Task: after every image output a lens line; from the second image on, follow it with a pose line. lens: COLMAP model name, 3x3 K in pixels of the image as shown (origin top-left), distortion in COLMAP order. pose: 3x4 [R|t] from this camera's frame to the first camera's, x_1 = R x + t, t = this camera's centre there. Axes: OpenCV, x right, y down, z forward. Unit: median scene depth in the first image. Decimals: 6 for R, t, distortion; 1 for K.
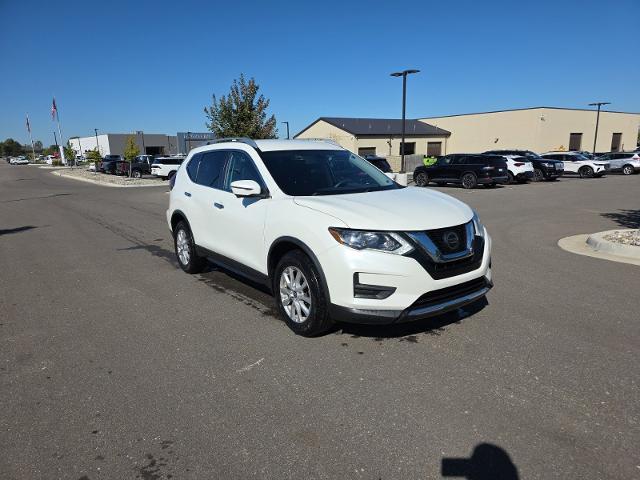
lens RADIAL K [[466.1, 0, 223.3], [0, 466.1, 262.4], [0, 0, 1]] dist [0.051589, -0.044855]
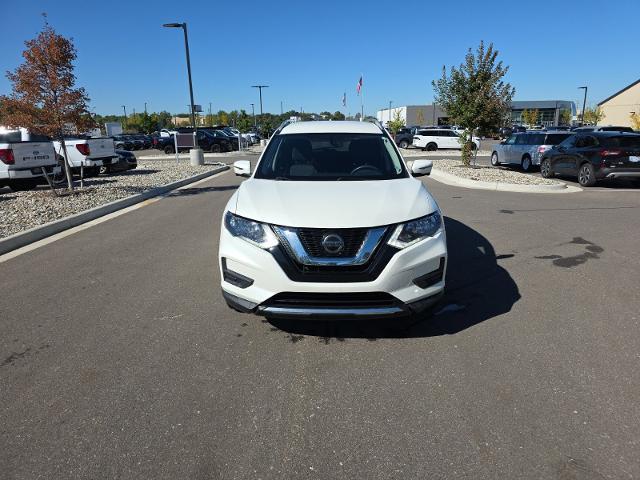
lens RADIAL K [[430.5, 0, 320.0], [0, 430.5, 240.0], [0, 0, 1]] dist [0.054728, -0.055992]
pose [[0.789984, 0.163229, -0.591000, 0.877506], [-0.136190, 0.986547, 0.090431, -0.115094], [0.597810, 0.009049, 0.801587, 0.303500]]
